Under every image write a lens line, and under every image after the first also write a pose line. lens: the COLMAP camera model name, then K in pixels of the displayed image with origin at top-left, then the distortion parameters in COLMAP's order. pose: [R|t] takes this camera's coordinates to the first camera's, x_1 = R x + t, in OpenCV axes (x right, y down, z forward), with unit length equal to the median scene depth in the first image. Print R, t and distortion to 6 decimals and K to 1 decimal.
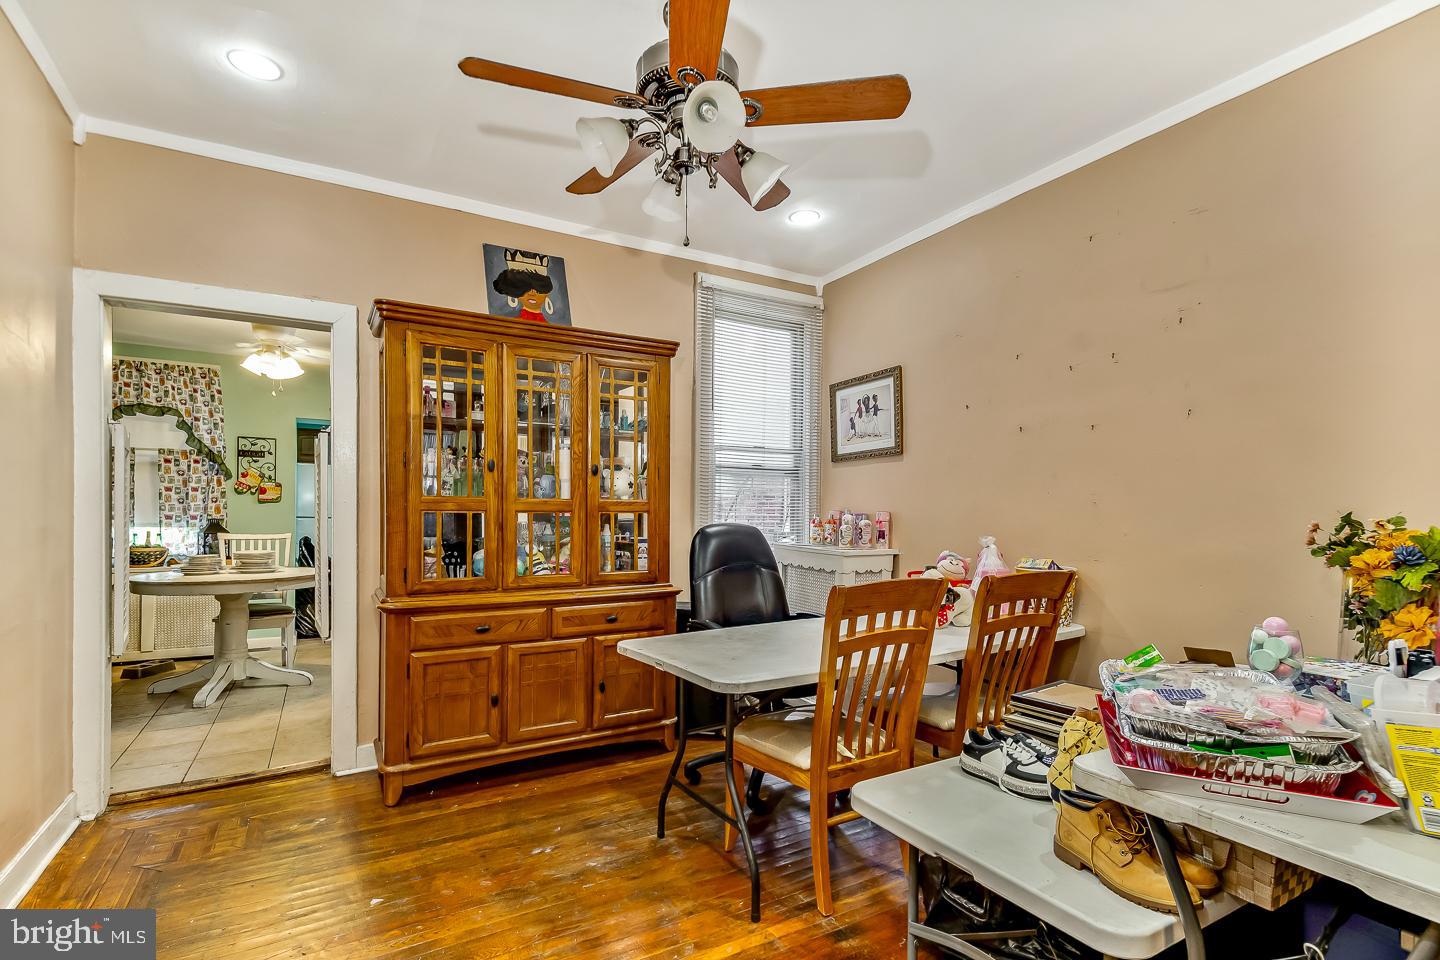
lens RADIAL K [[666.1, 0, 715.2], [0, 666.1, 505.3], [0, 0, 1]] dist [0.014472, -0.000862]
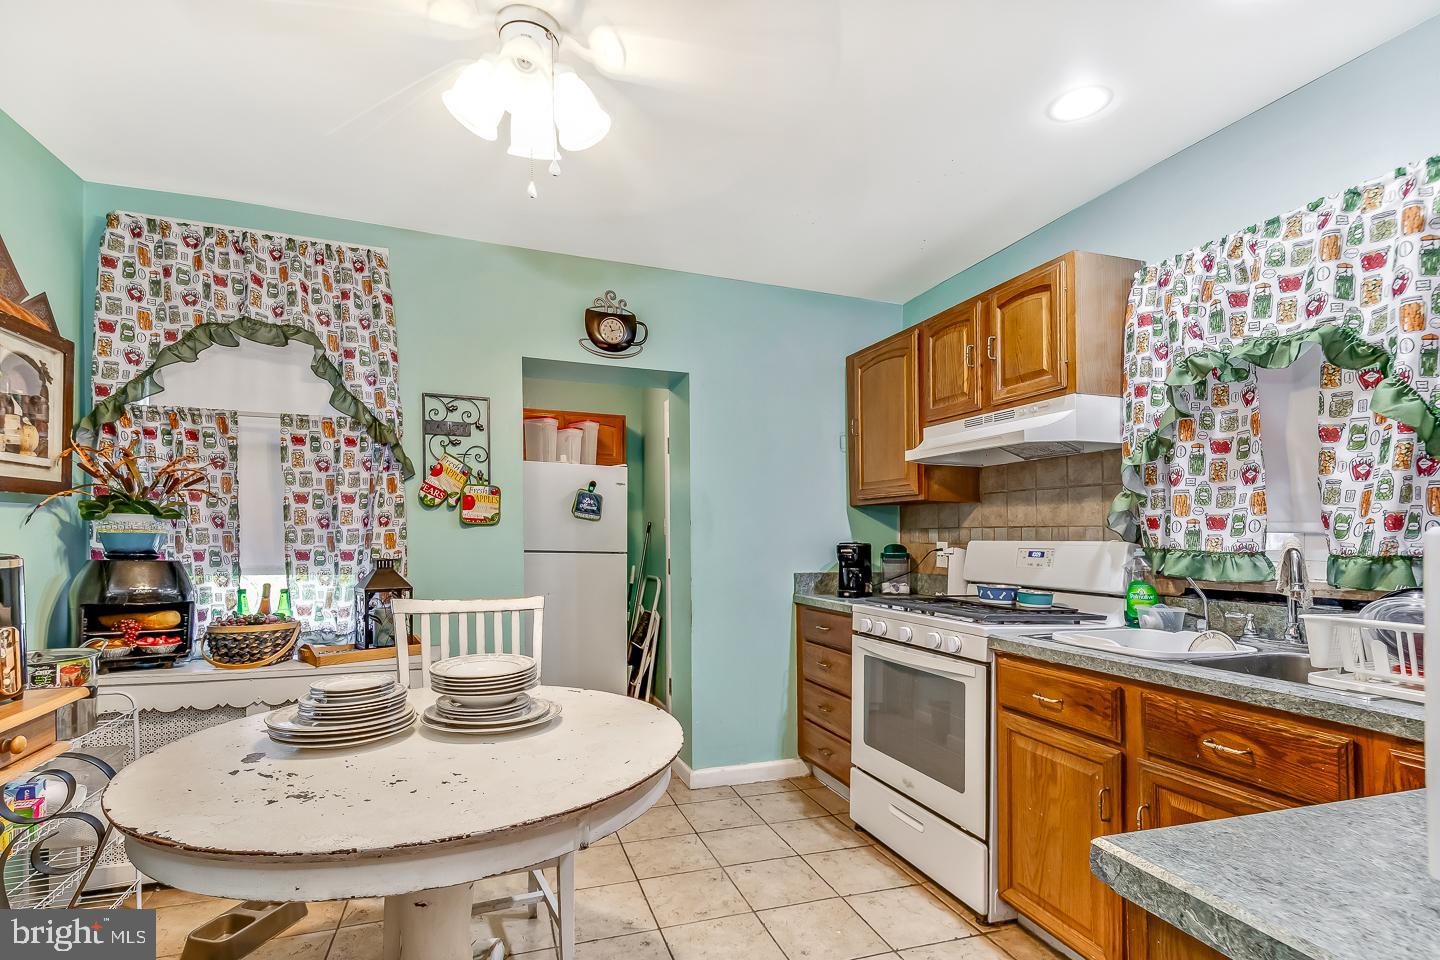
lens RADIAL K [[666.1, 0, 700.2], [0, 666.1, 557.4], [0, 0, 1]] dist [0.014472, -0.000862]
pose [[0.979870, 0.008154, -0.199472, -0.429962], [-0.000433, 0.999250, 0.038721, 0.000229], [0.199638, -0.037855, 0.979138, 0.577723]]
